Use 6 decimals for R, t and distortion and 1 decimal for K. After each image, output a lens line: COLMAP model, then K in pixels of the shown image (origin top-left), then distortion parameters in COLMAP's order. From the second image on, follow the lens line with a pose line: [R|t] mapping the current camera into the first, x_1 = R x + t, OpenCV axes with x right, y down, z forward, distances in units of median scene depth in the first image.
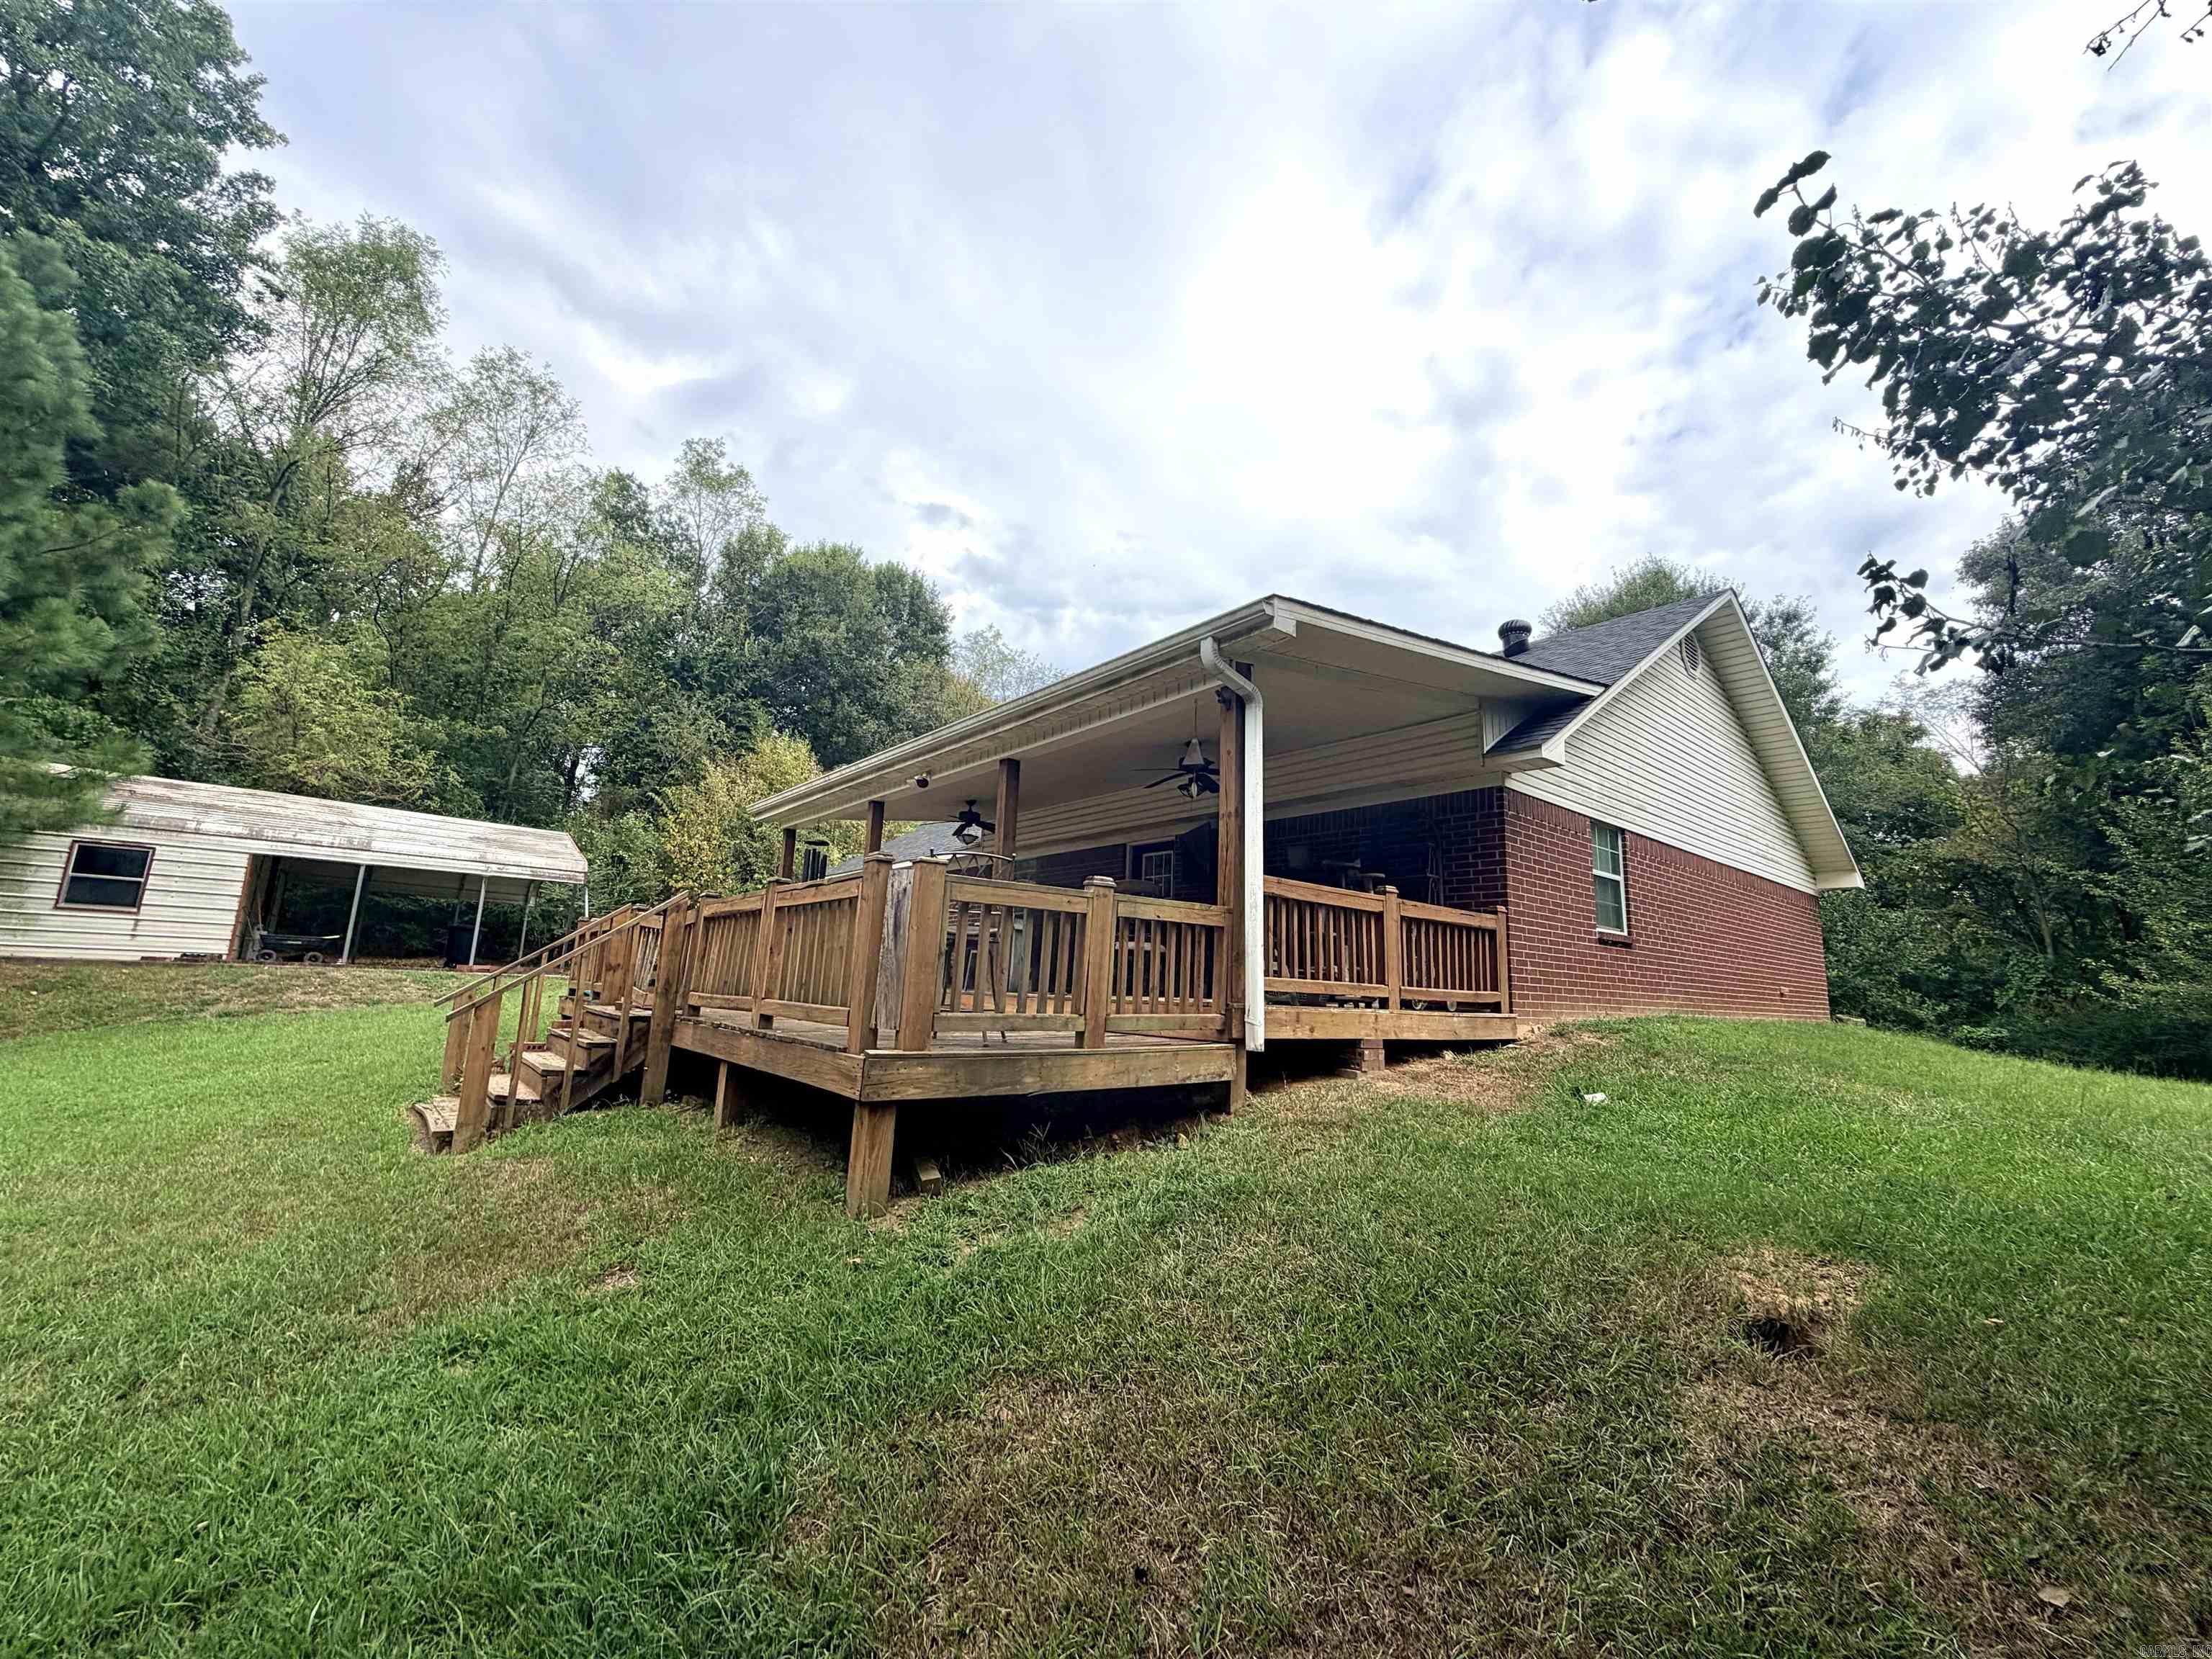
lens RADIAL K [[882.4, 0, 1099.4], [0, 882.4, 825.9], [0, 0, 1]] dist [0.000442, 0.000123]
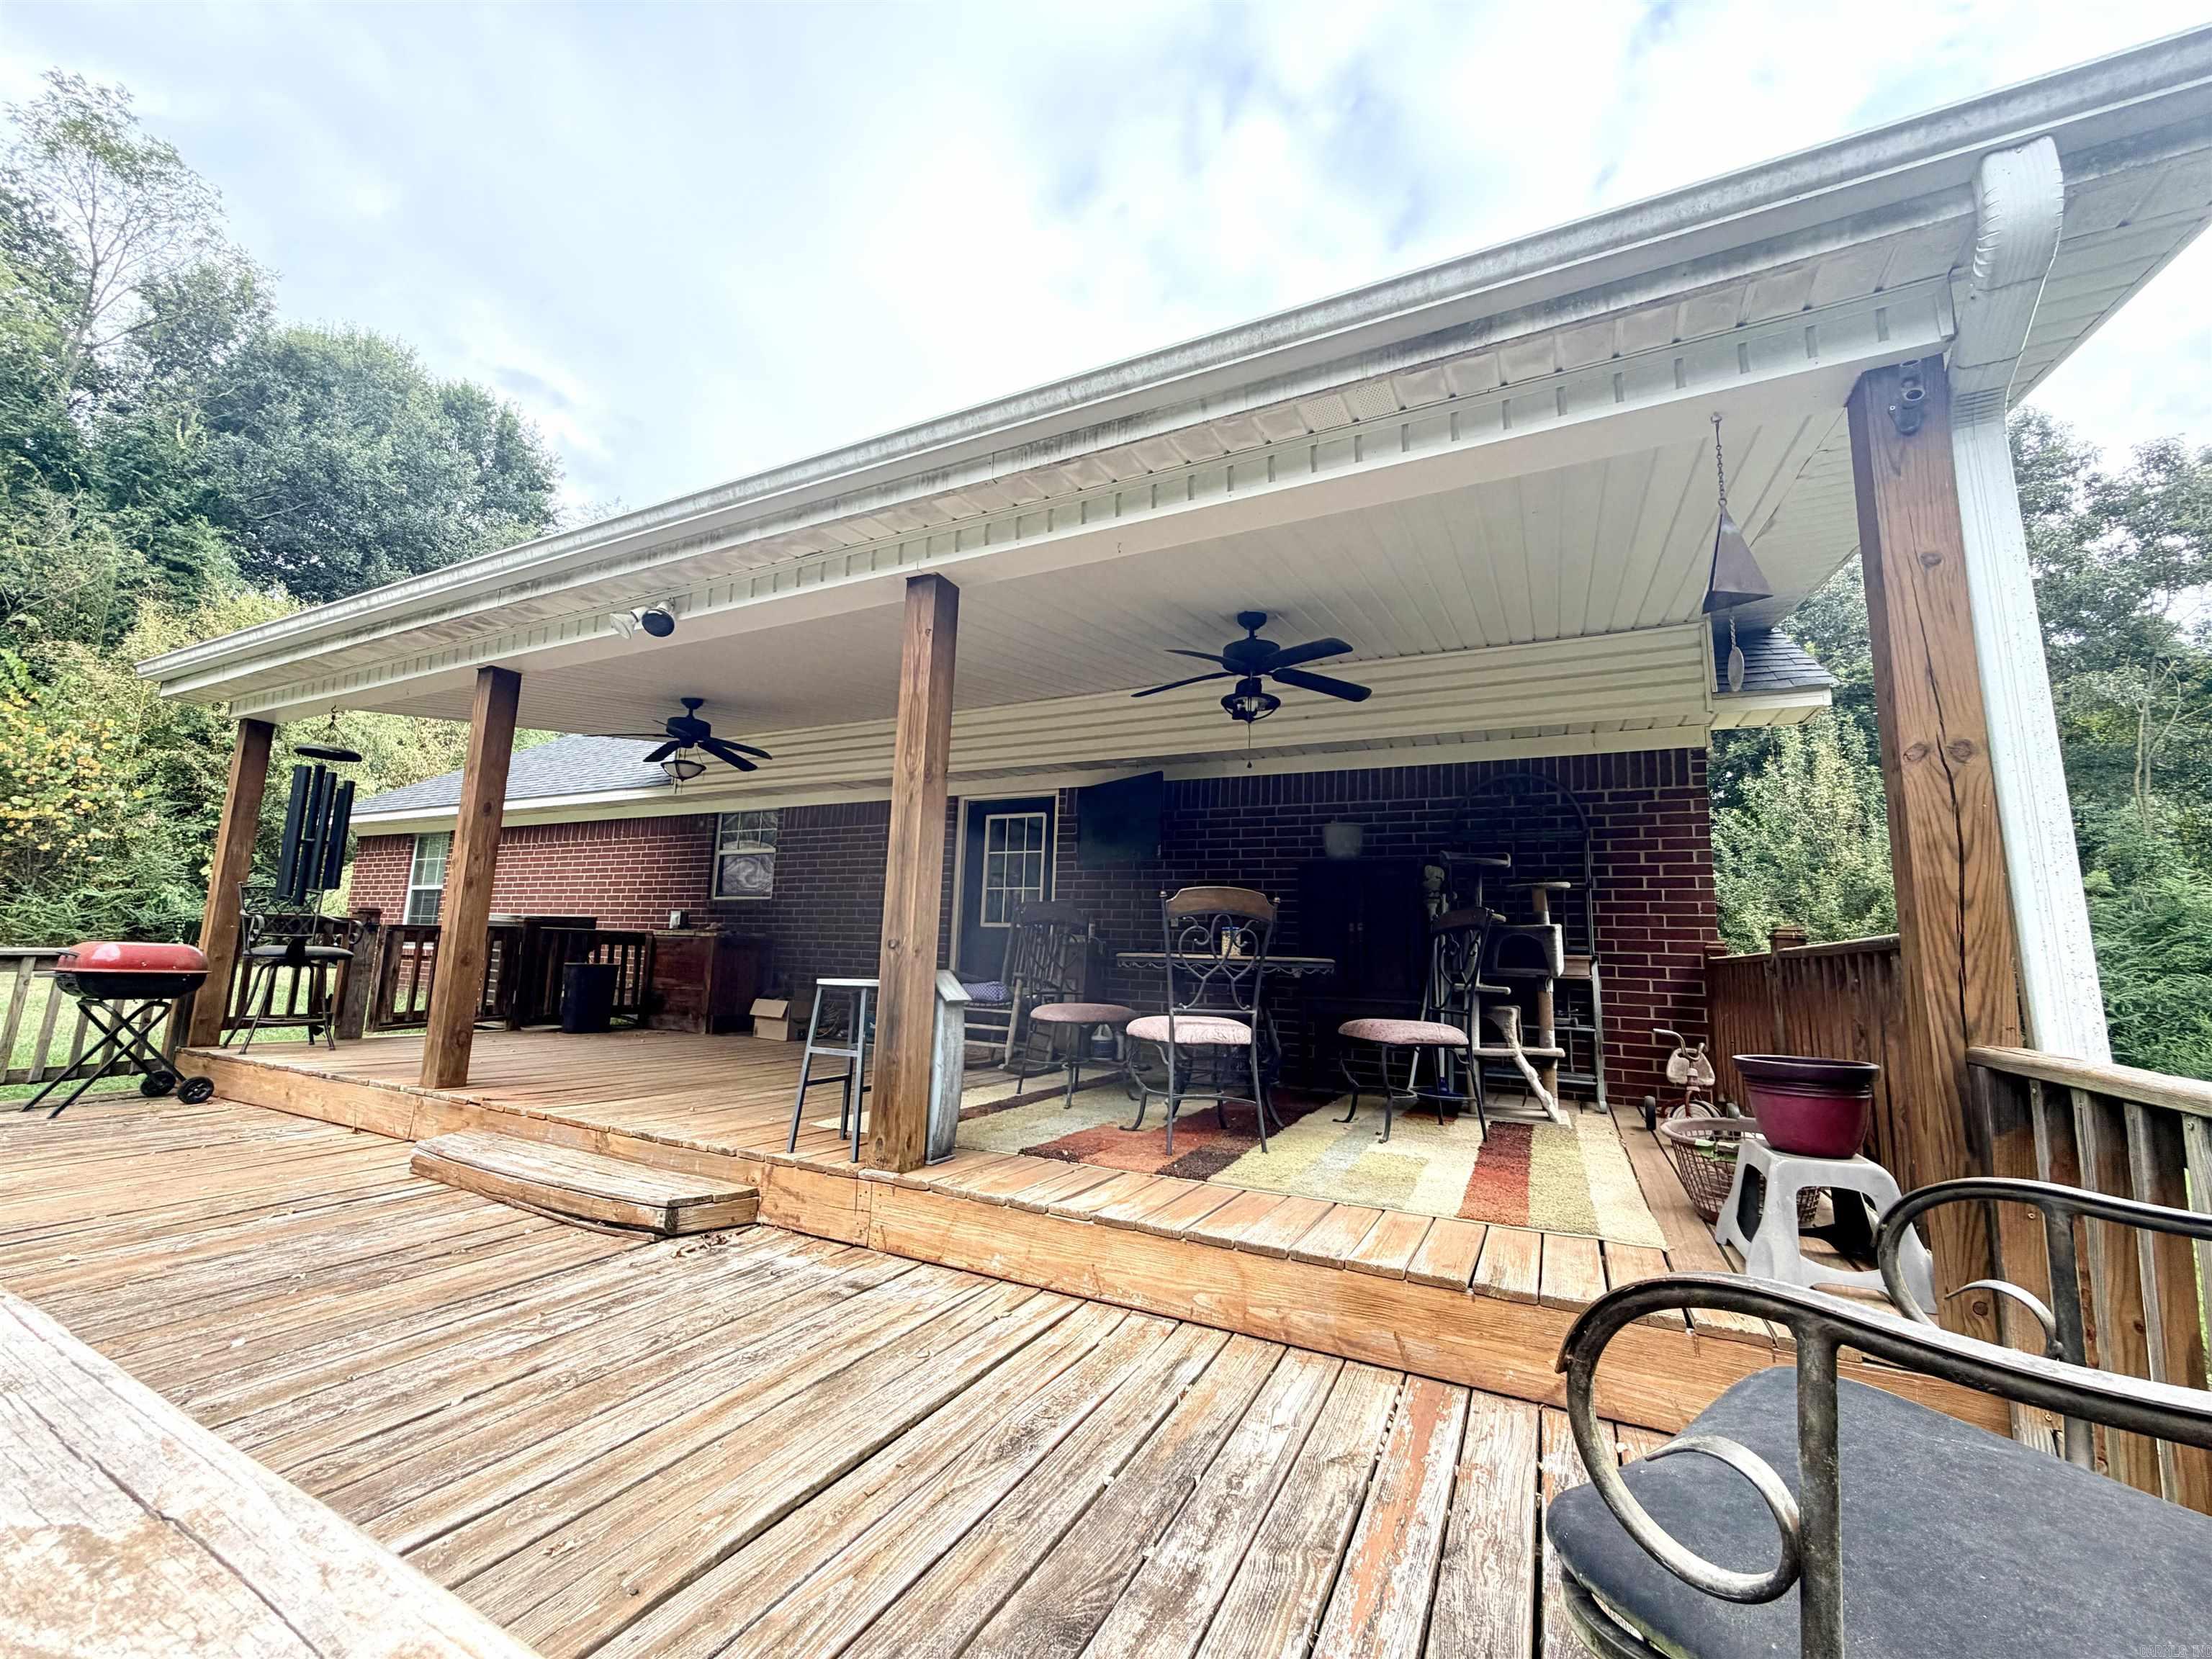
lens RADIAL K [[859.5, 0, 1115.9], [0, 859.5, 859.2], [0, 0, 1]] dist [-0.006378, 0.000014]
pose [[0.906126, 0.036047, 0.421470, -0.050207], [-0.071110, 0.995164, 0.067768, 0.005997], [-0.416989, -0.091377, 0.904307, 0.154776]]
